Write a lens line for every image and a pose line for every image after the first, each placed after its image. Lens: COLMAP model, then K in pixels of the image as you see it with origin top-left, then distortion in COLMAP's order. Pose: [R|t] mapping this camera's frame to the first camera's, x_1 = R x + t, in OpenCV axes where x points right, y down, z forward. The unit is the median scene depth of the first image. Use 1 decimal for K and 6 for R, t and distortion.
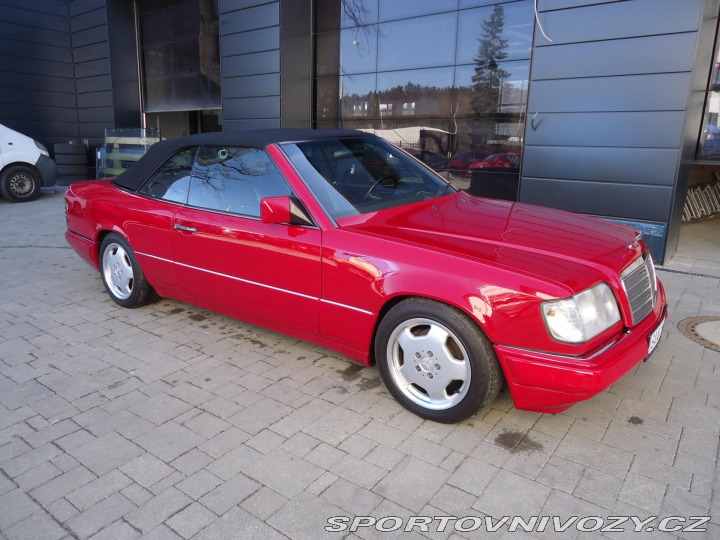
lens RADIAL K [[522.7, 0, 358.9], [0, 522.7, 268.1], [0, 0, 1]] dist [-0.010061, 0.005955]
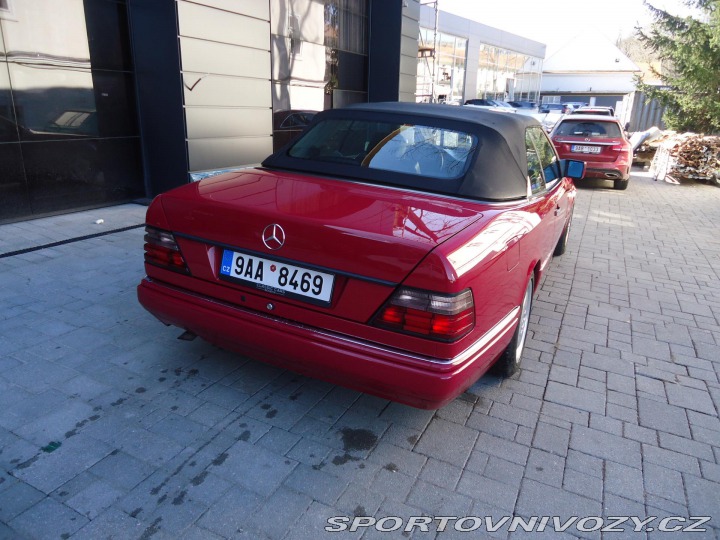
lens RADIAL K [[522.7, 0, 358.9], [0, 522.7, 268.1], [0, 0, 1]] dist [-0.010061, 0.005955]
pose [[-0.198355, -0.312925, 0.928834, -0.807451], [0.195877, 0.915891, 0.350395, -0.265439], [-0.960358, 0.251440, -0.120377, 0.994099]]
